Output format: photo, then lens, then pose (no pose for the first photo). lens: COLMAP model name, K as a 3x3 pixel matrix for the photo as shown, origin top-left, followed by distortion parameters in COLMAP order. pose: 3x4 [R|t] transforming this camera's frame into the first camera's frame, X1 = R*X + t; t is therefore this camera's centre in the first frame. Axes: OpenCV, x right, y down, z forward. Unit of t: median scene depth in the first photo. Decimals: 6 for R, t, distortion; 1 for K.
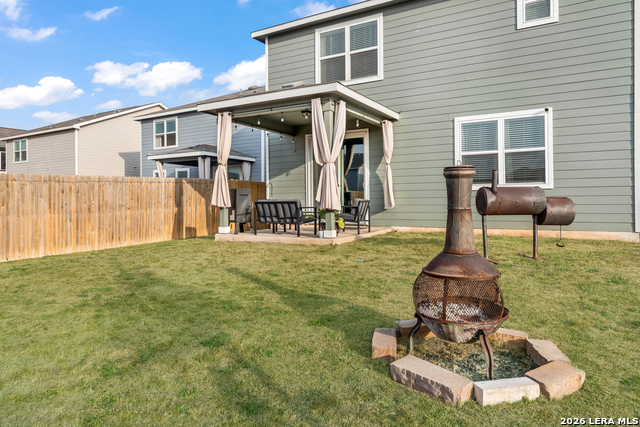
lens RADIAL K [[424.9, 0, 319.9], [0, 424.9, 213.6], [0, 0, 1]] dist [0.005246, 0.002709]
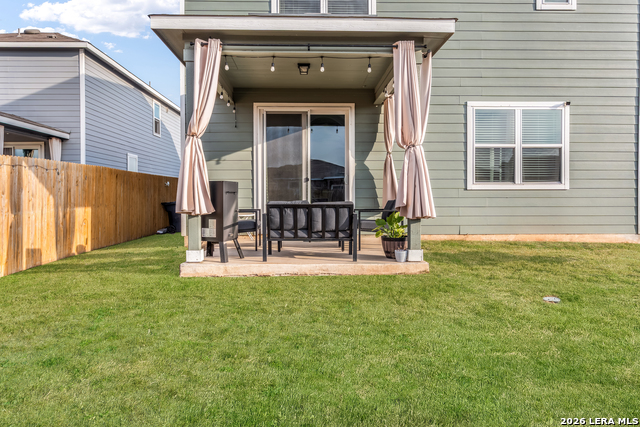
lens RADIAL K [[444.4, 0, 319.5], [0, 444.4, 208.0], [0, 0, 1]] dist [0.010255, -0.002357]
pose [[0.847734, -0.007911, 0.530363, -0.402756], [0.010479, 0.999943, -0.001835, -0.020854], [-0.530318, 0.007114, 0.847769, 0.439236]]
